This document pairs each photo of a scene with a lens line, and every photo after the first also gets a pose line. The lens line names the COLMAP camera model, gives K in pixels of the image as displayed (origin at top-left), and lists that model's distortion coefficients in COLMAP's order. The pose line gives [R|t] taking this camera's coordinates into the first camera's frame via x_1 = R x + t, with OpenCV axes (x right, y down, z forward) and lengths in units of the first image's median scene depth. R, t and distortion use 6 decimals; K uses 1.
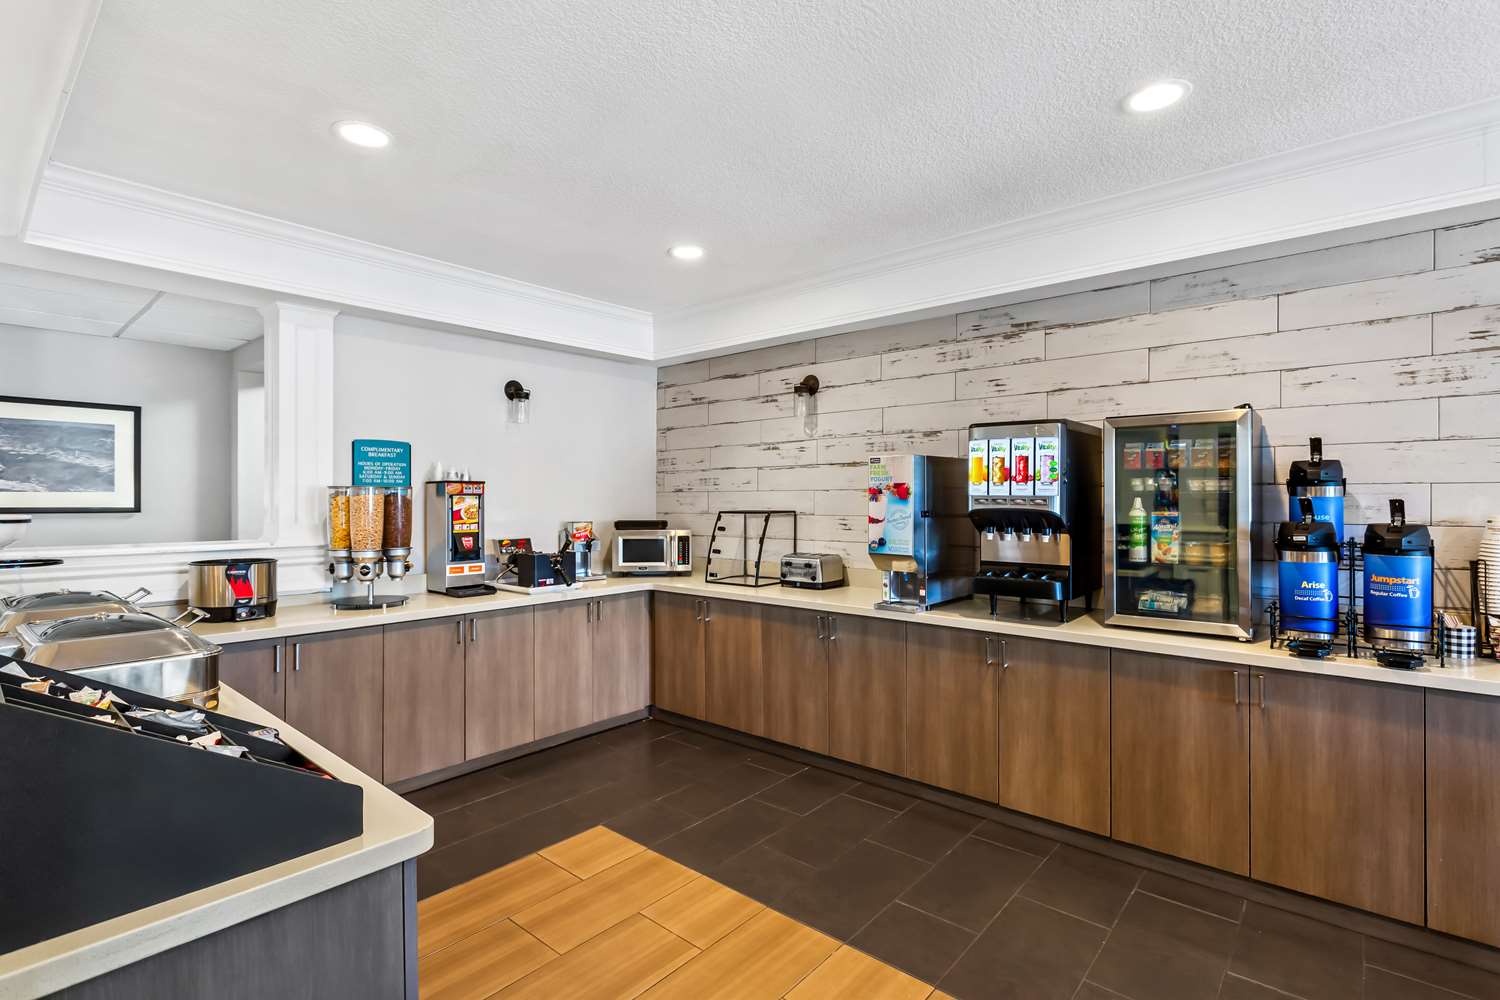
lens RADIAL K [[709.7, 0, 750.9], [0, 709.7, 497.9], [0, 0, 1]] dist [-0.002082, -0.000405]
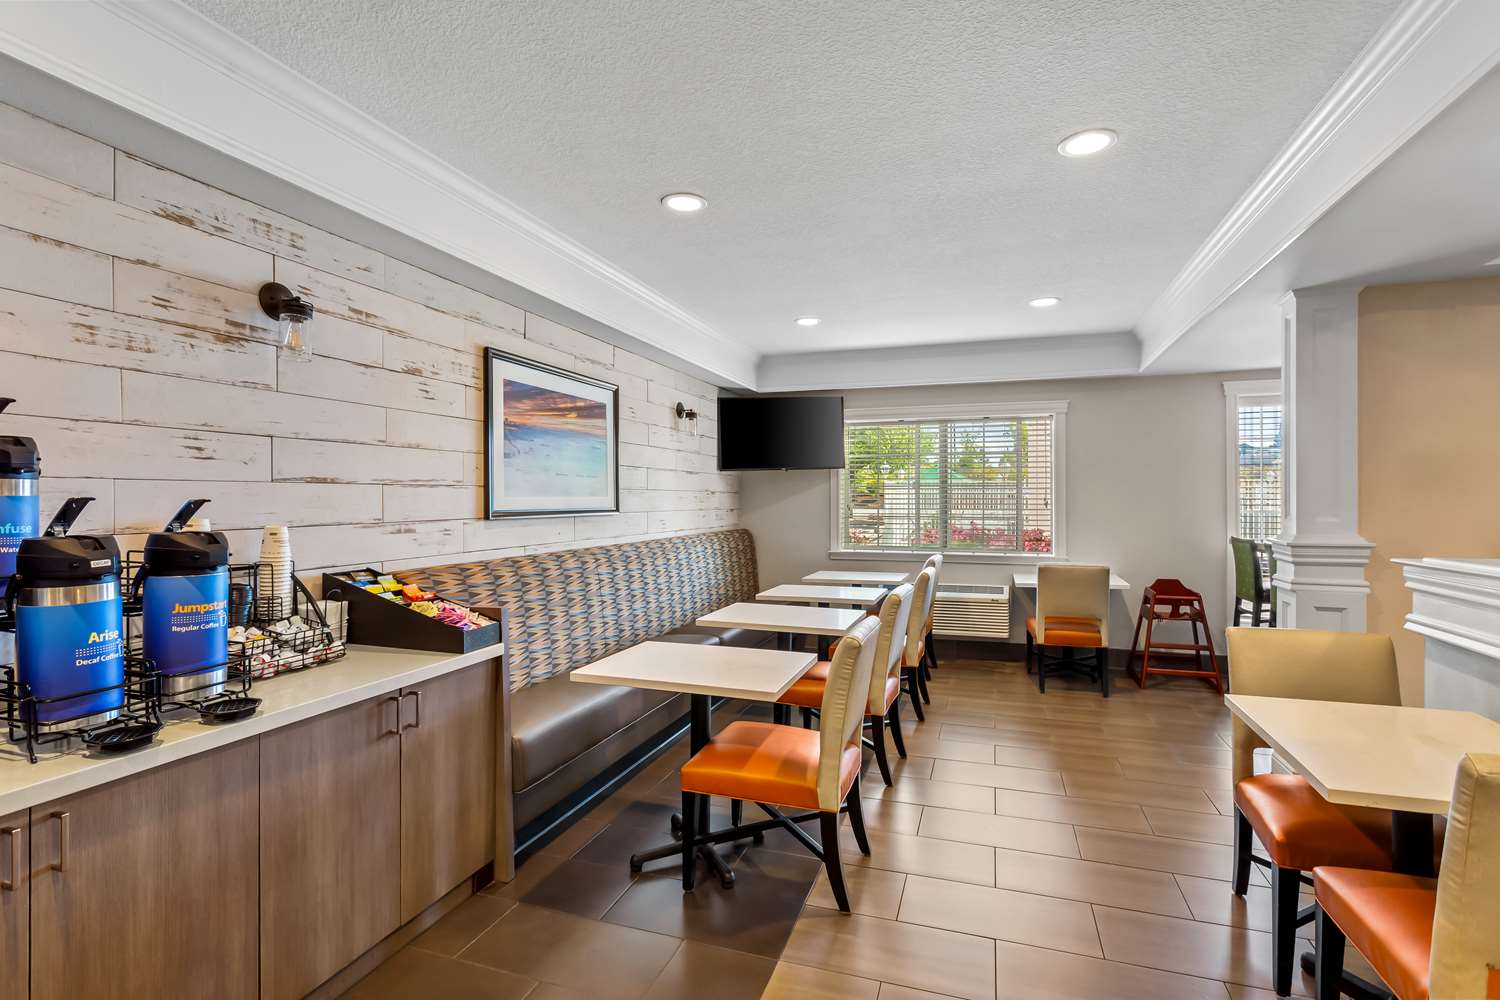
lens RADIAL K [[709.7, 0, 752.5], [0, 709.7, 499.4], [0, 0, 1]] dist [-0.002082, -0.000405]
pose [[-0.382876, 0.000504, 0.923800, -0.006827], [0.000433, 1.000000, -0.000366, 0.001961], [-0.923800, 0.000259, -0.382876, 0.678131]]
